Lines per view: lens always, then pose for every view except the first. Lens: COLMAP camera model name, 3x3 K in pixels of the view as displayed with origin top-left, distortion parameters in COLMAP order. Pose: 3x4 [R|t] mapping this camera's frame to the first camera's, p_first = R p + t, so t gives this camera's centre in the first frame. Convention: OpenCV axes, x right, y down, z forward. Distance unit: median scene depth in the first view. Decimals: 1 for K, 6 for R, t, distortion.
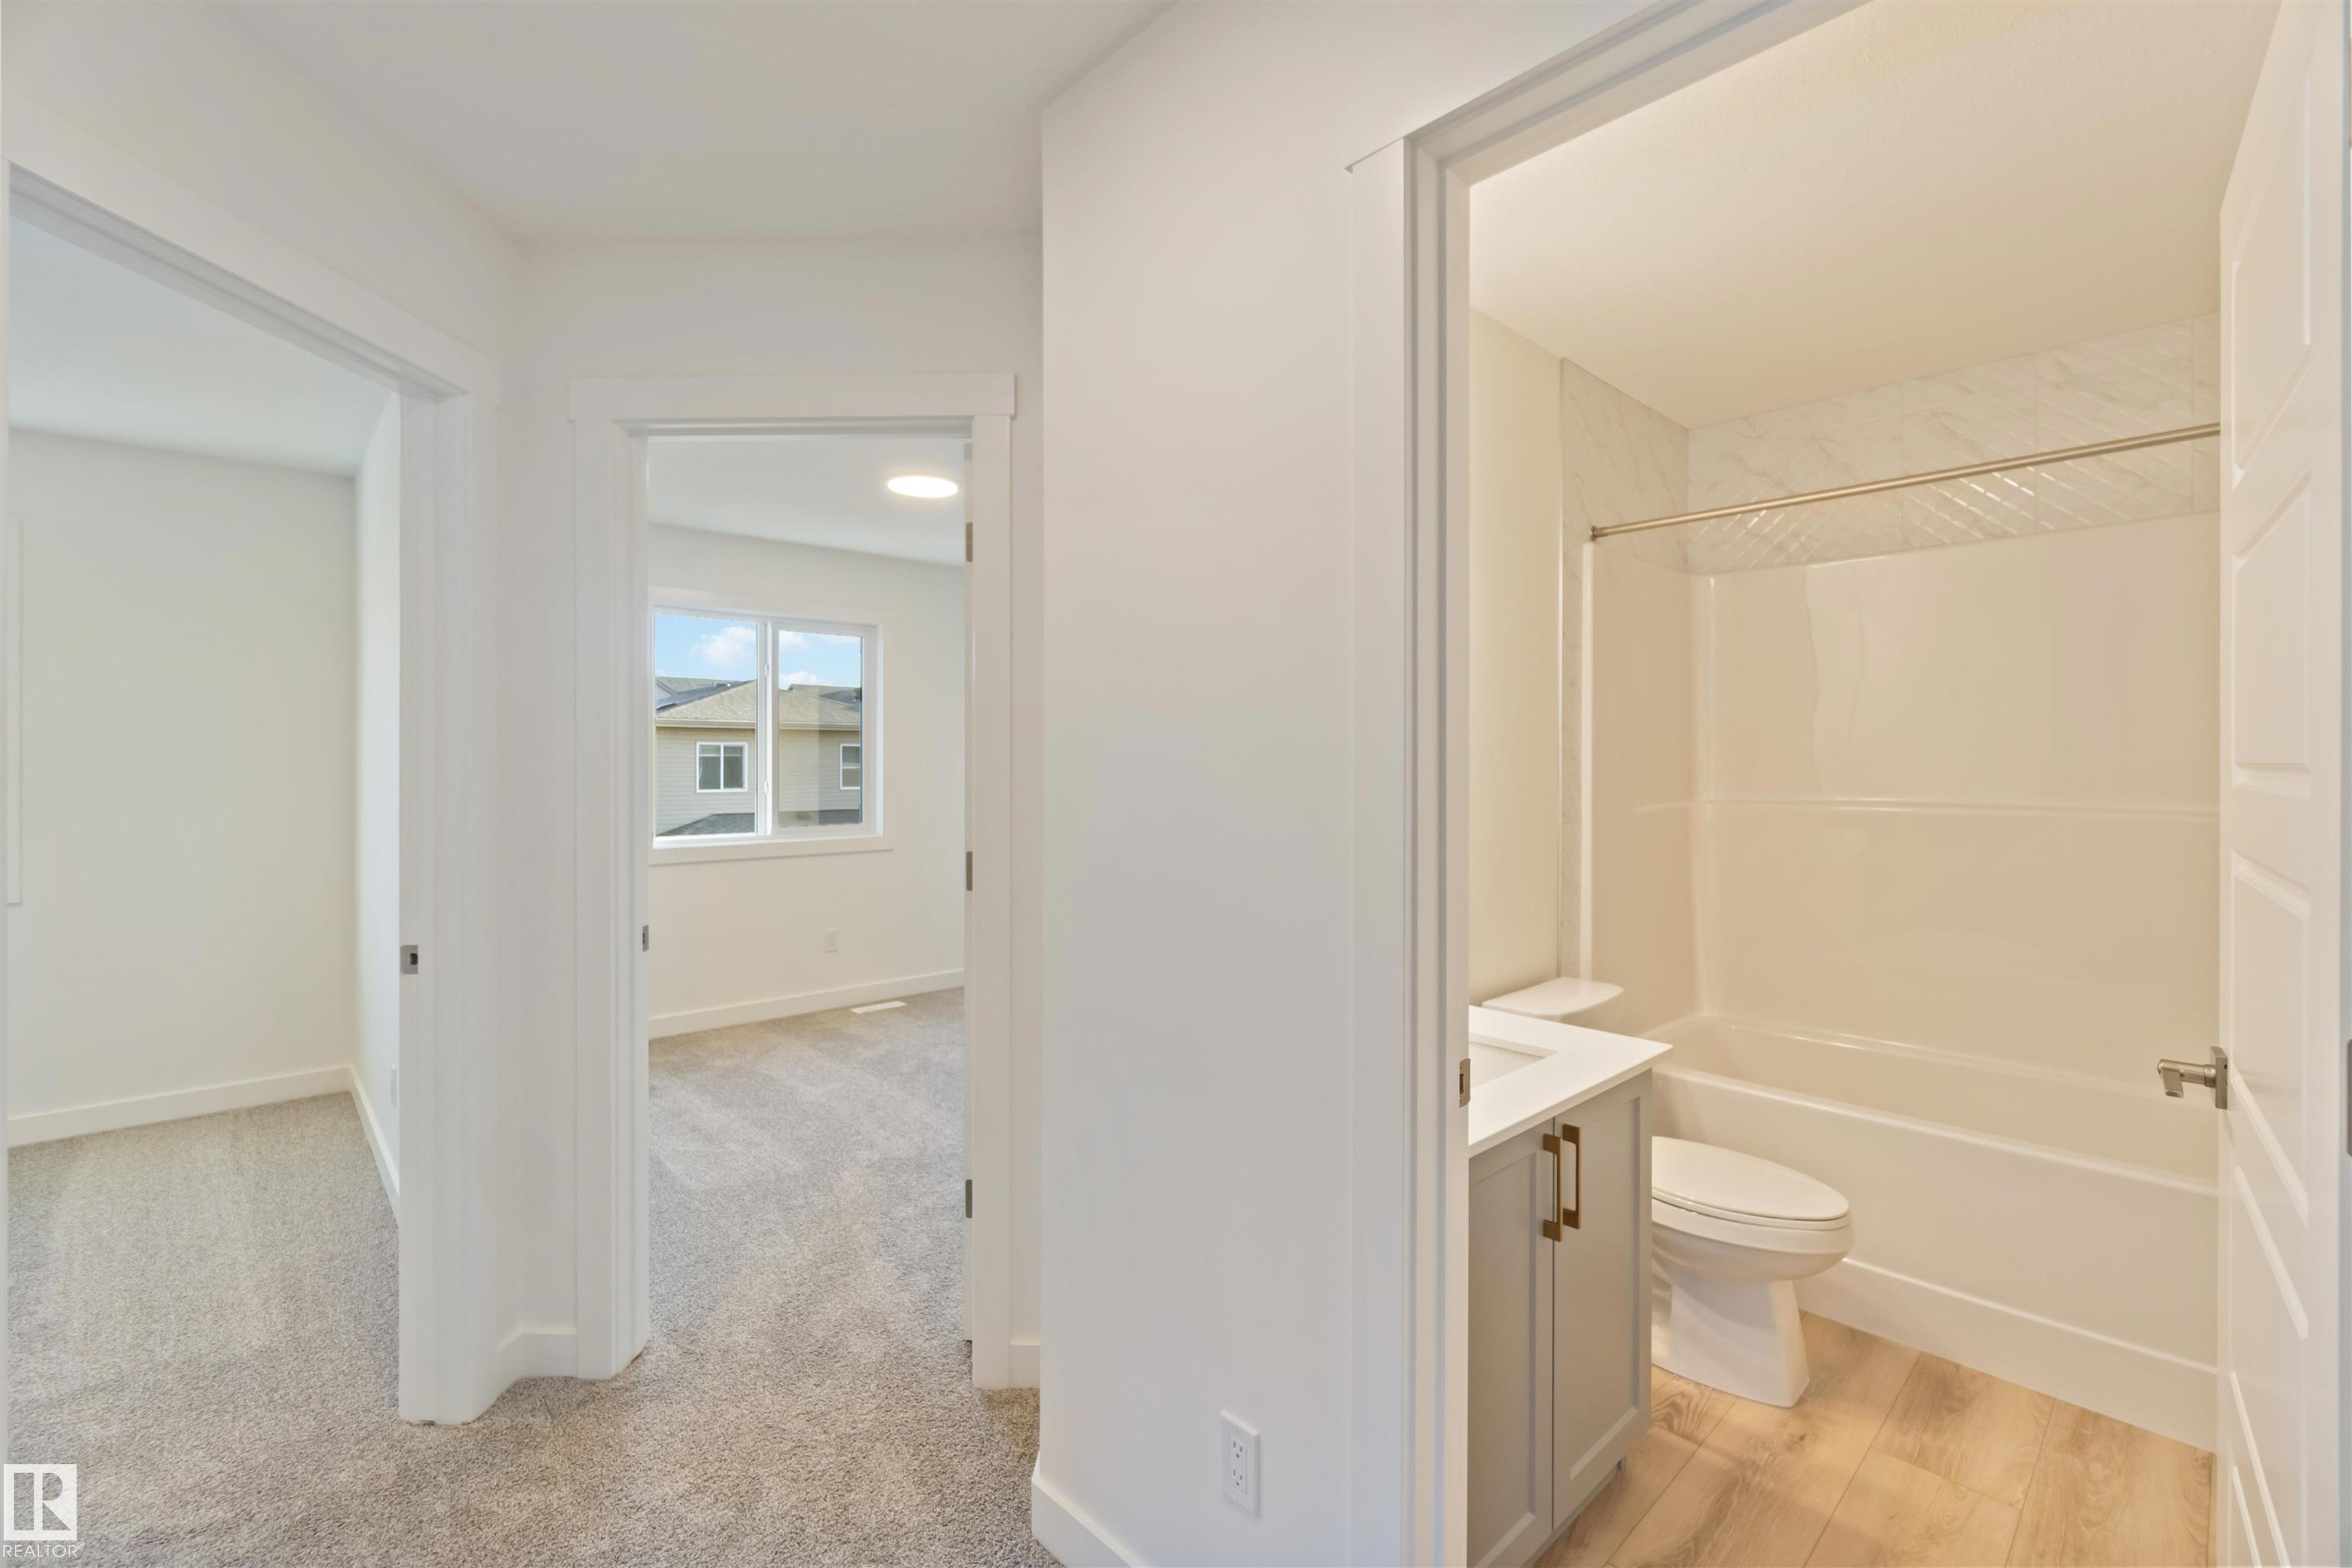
lens RADIAL K [[1015.7, 0, 1170.3], [0, 1015.7, 762.9], [0, 0, 1]] dist [-0.003194, 0.000355]
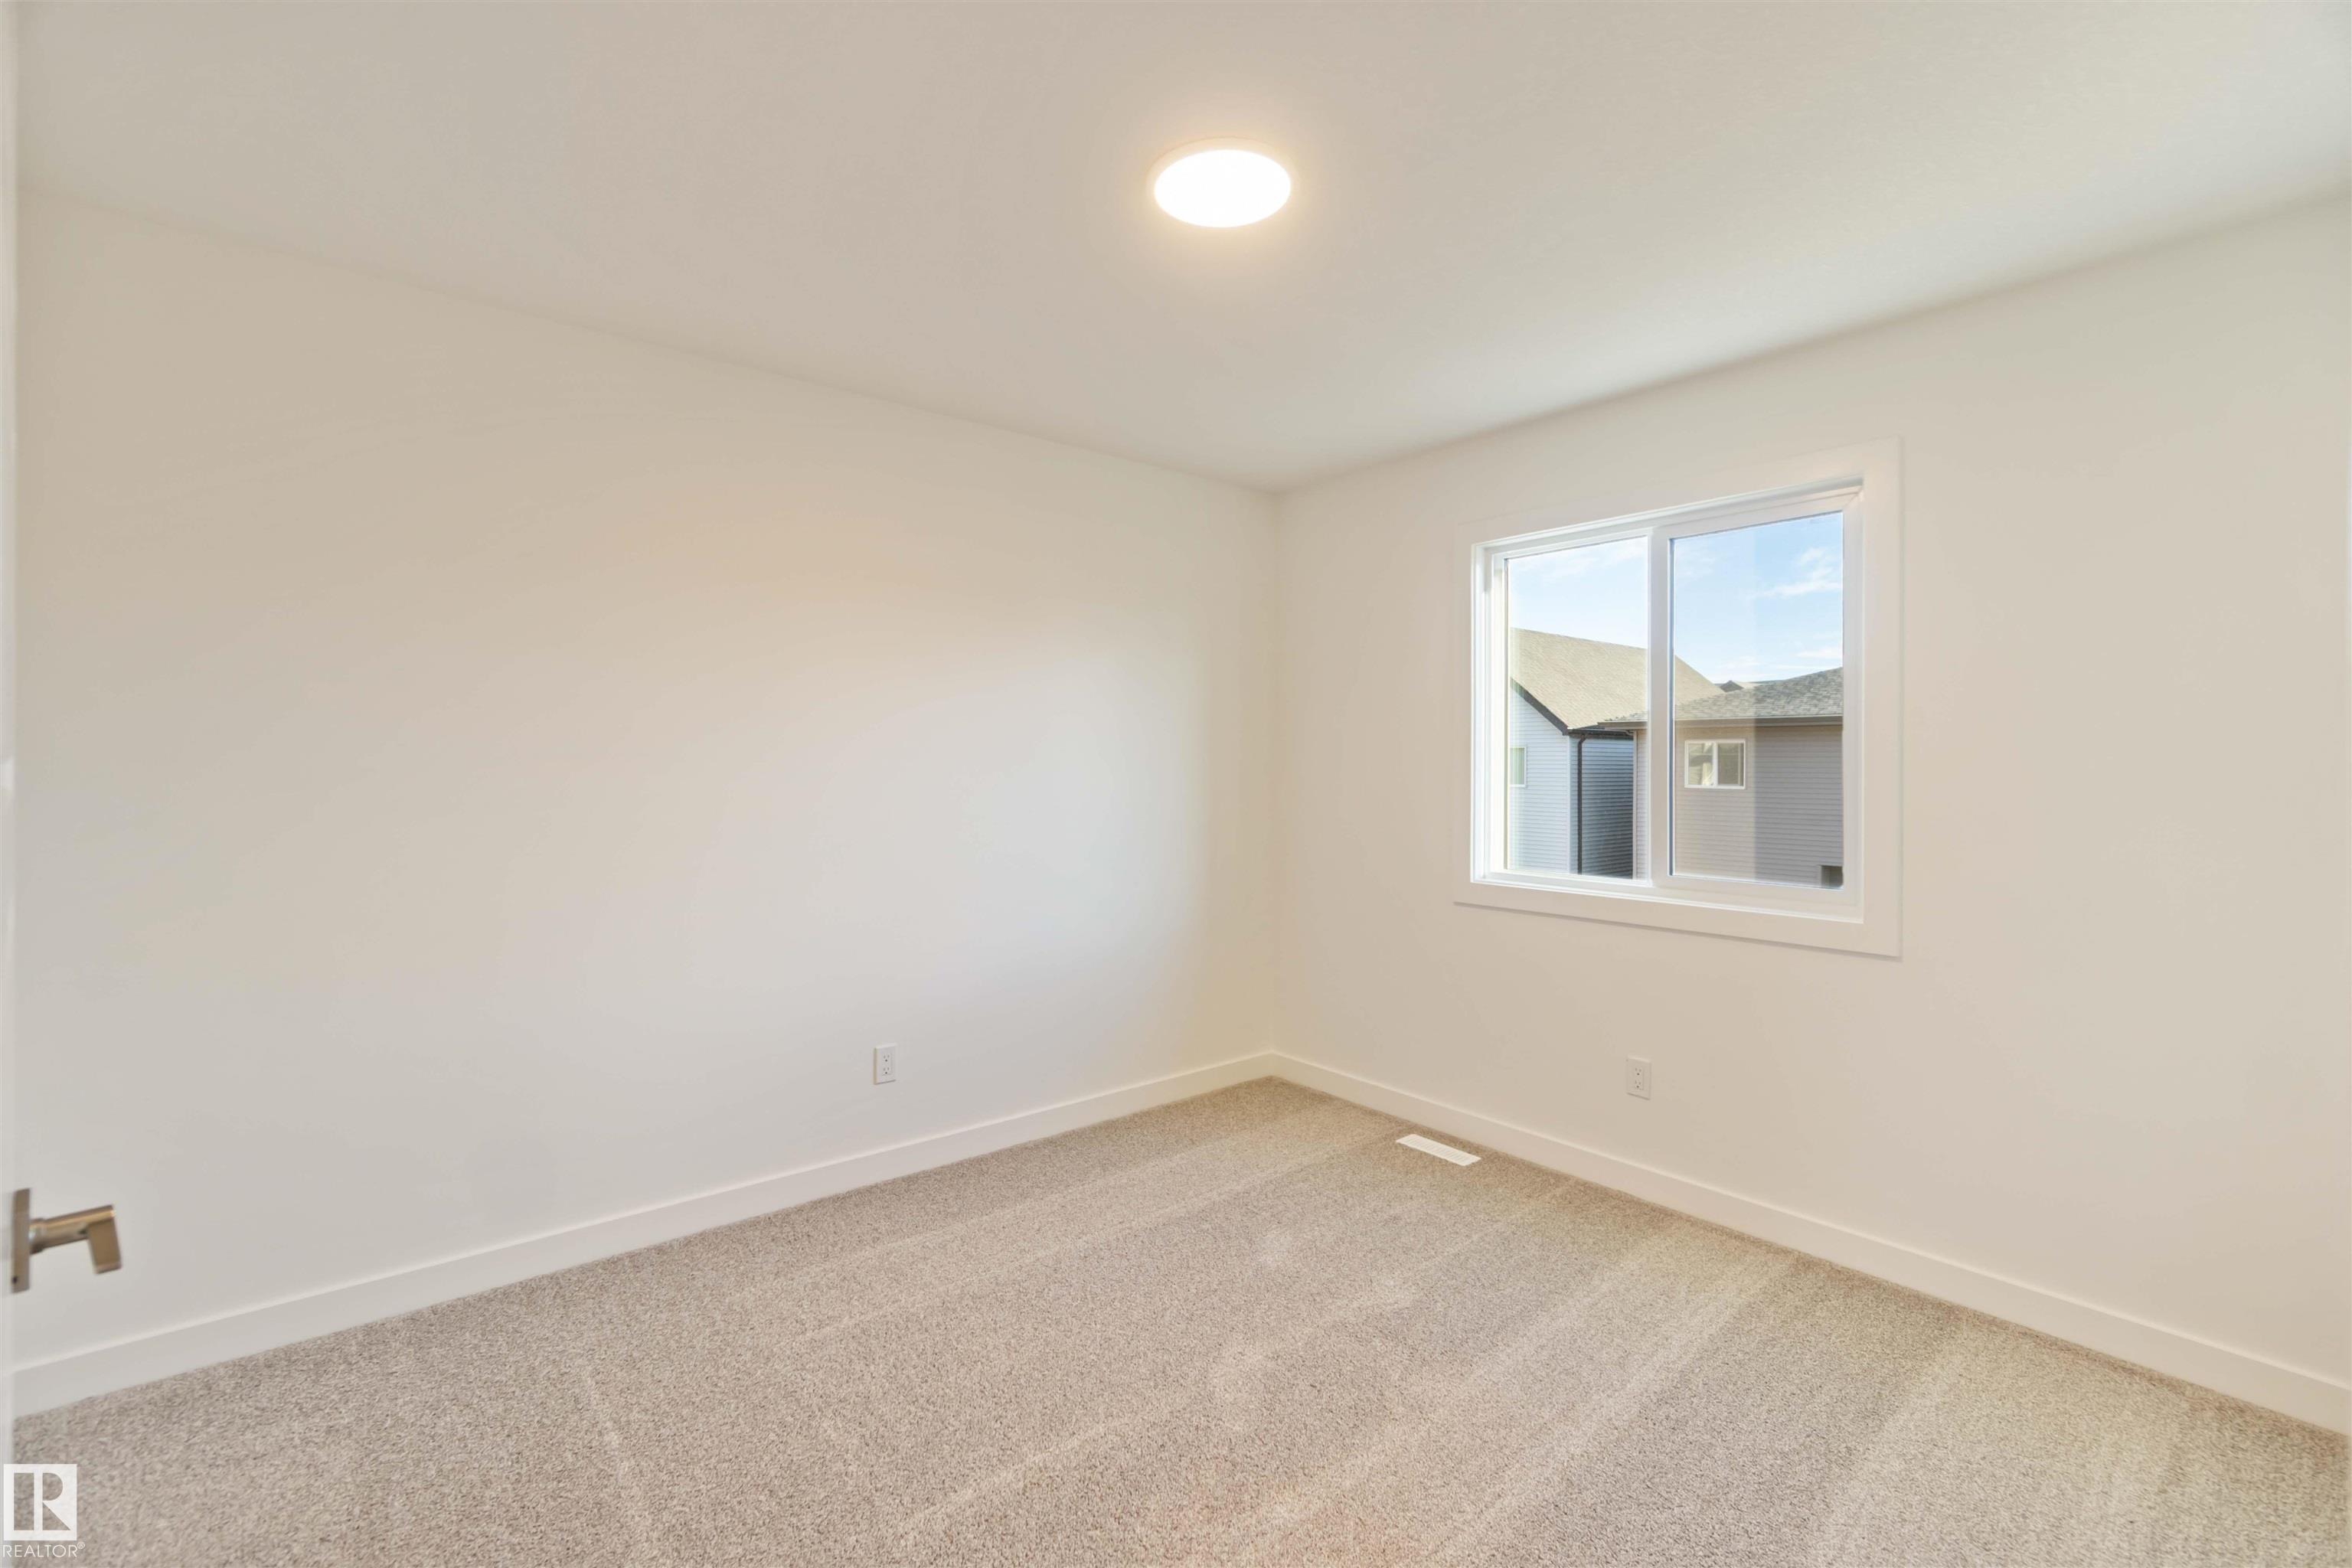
lens RADIAL K [[1015.7, 0, 1168.7], [0, 1015.7, 778.4], [0, 0, 1]] dist [-0.003194, 0.000355]
pose [[-0.052050, 0.010953, -0.998584, -0.605107], [0.000857, 0.999940, 0.010923, -0.000400], [0.998644, -0.000287, -0.052056, 0.821627]]
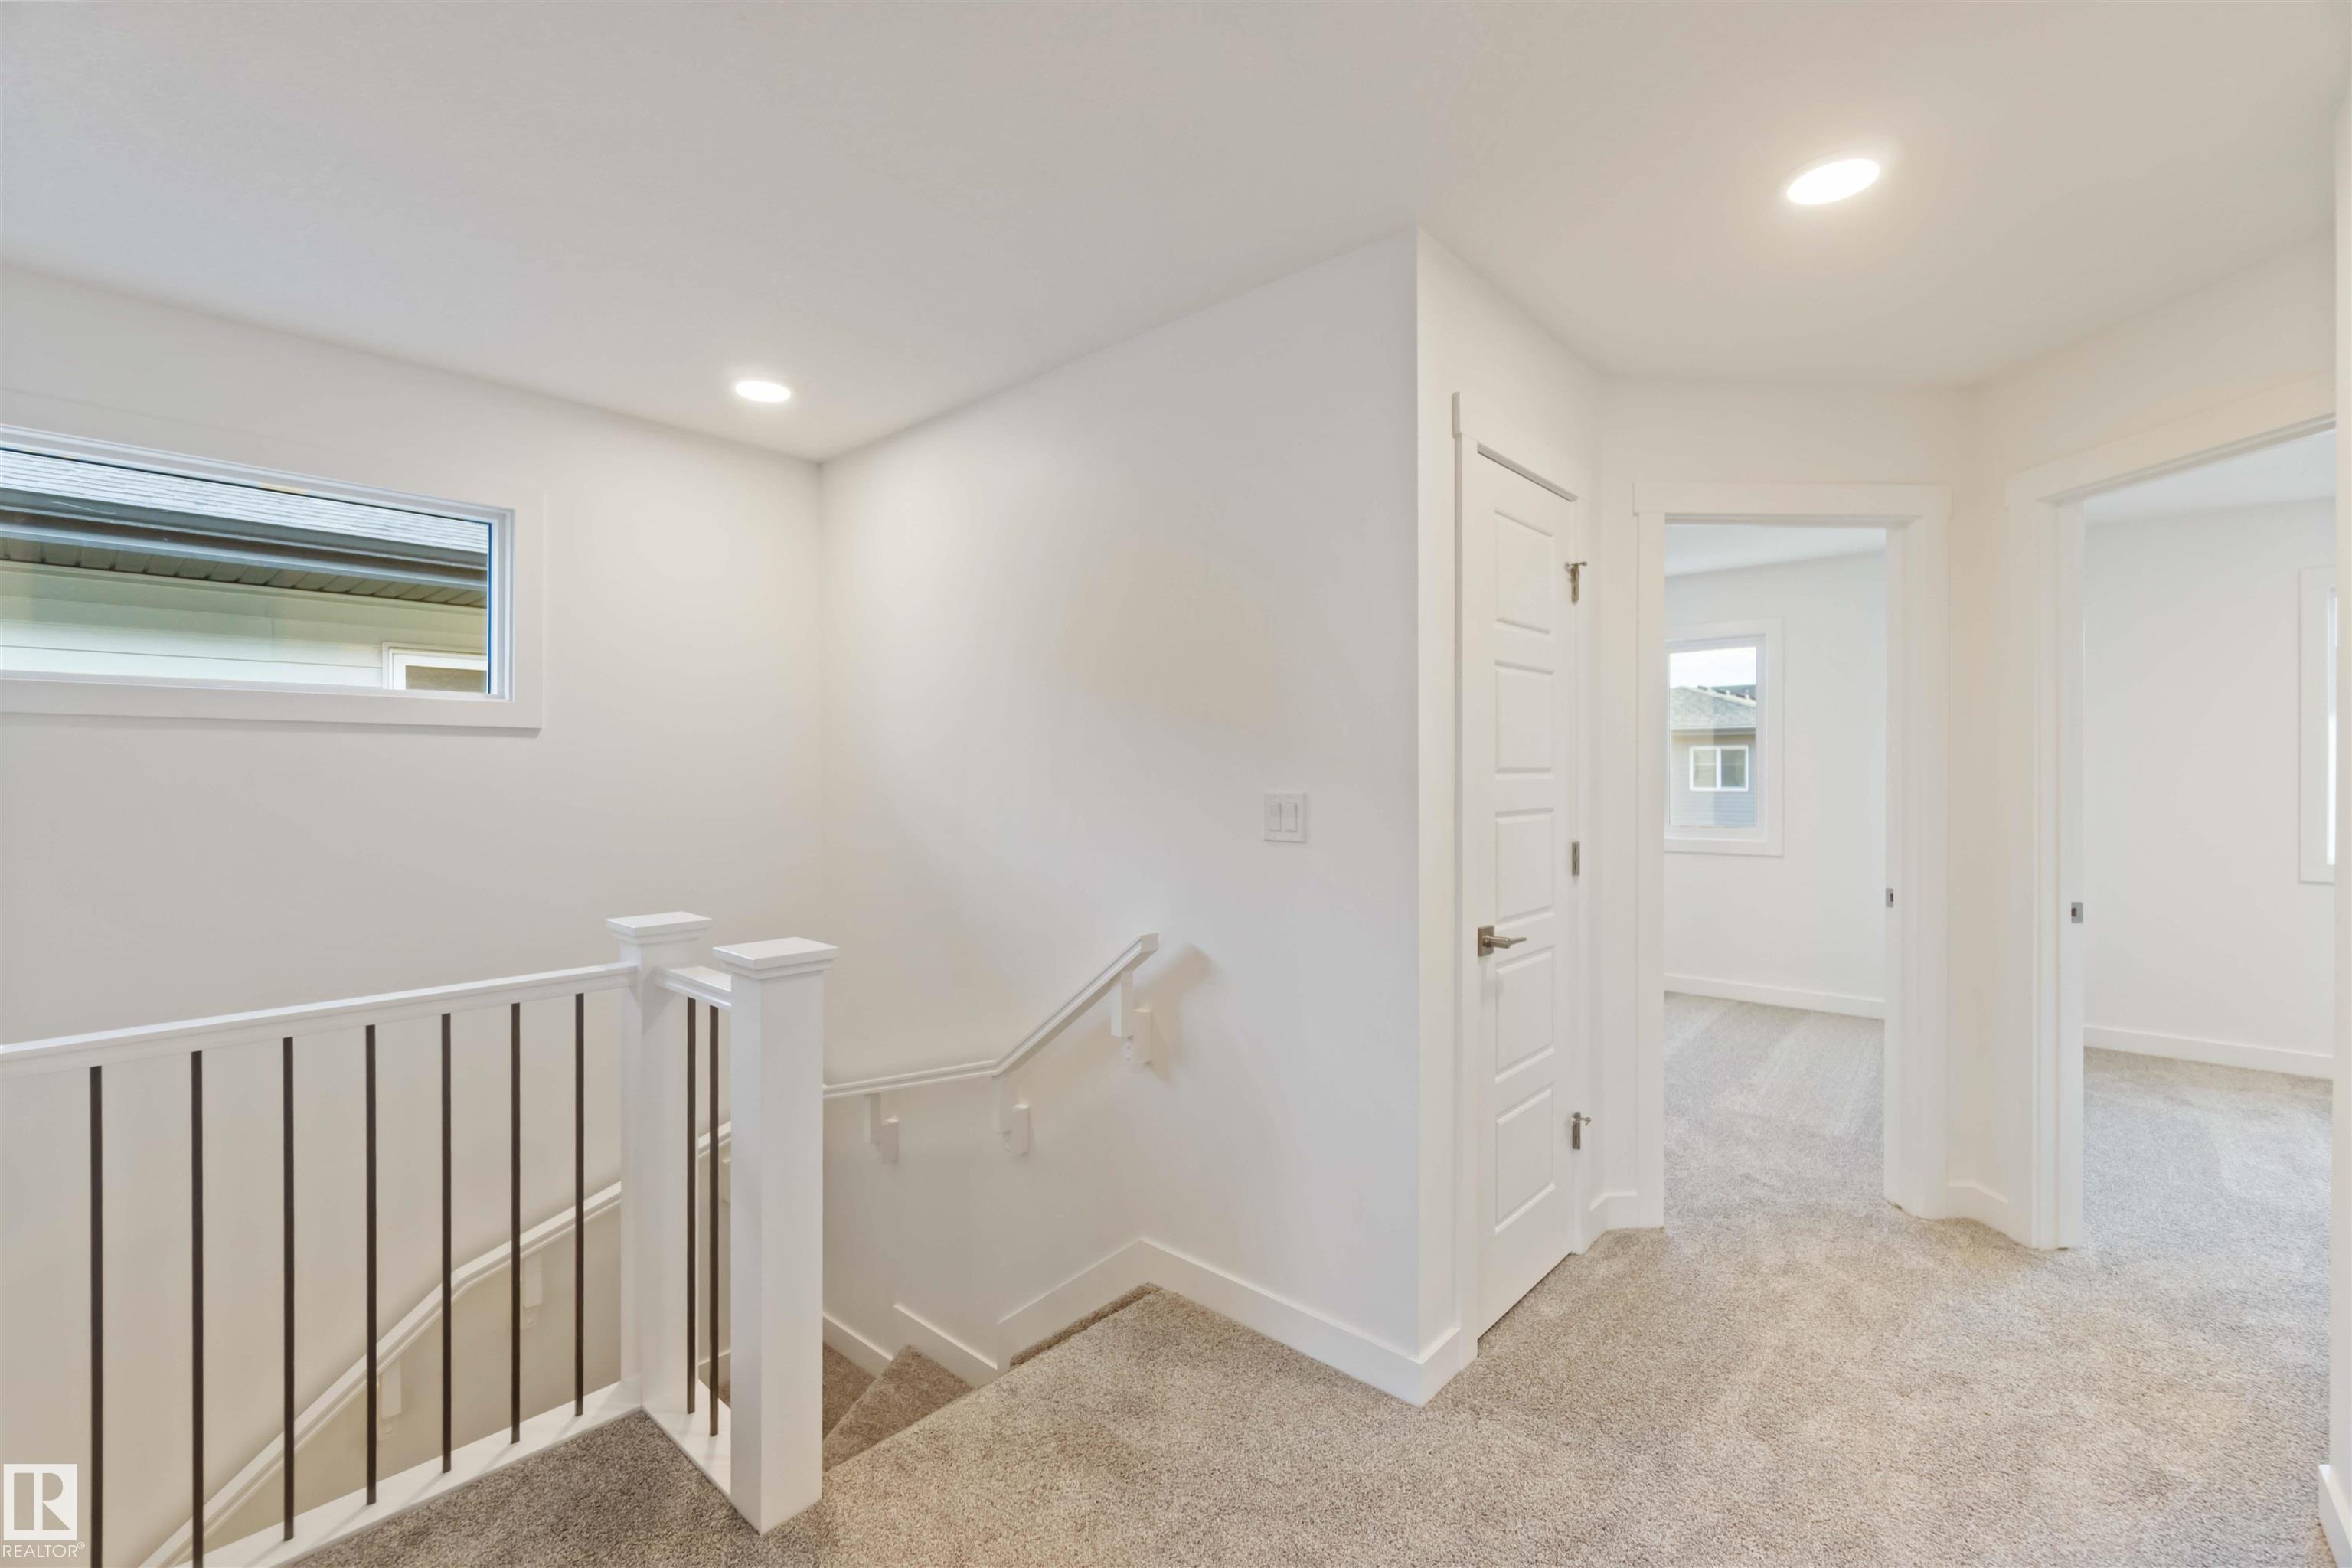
lens RADIAL K [[1015.7, 0, 1177.2], [0, 1015.7, 776.6], [0, 0, 1]] dist [-0.003194, 0.000355]
pose [[0.093901, -0.001100, -0.995581, 0.640624], [0.004262, 0.999991, -0.000703, 0.005341], [0.995572, -0.004177, 0.093905, -0.201384]]
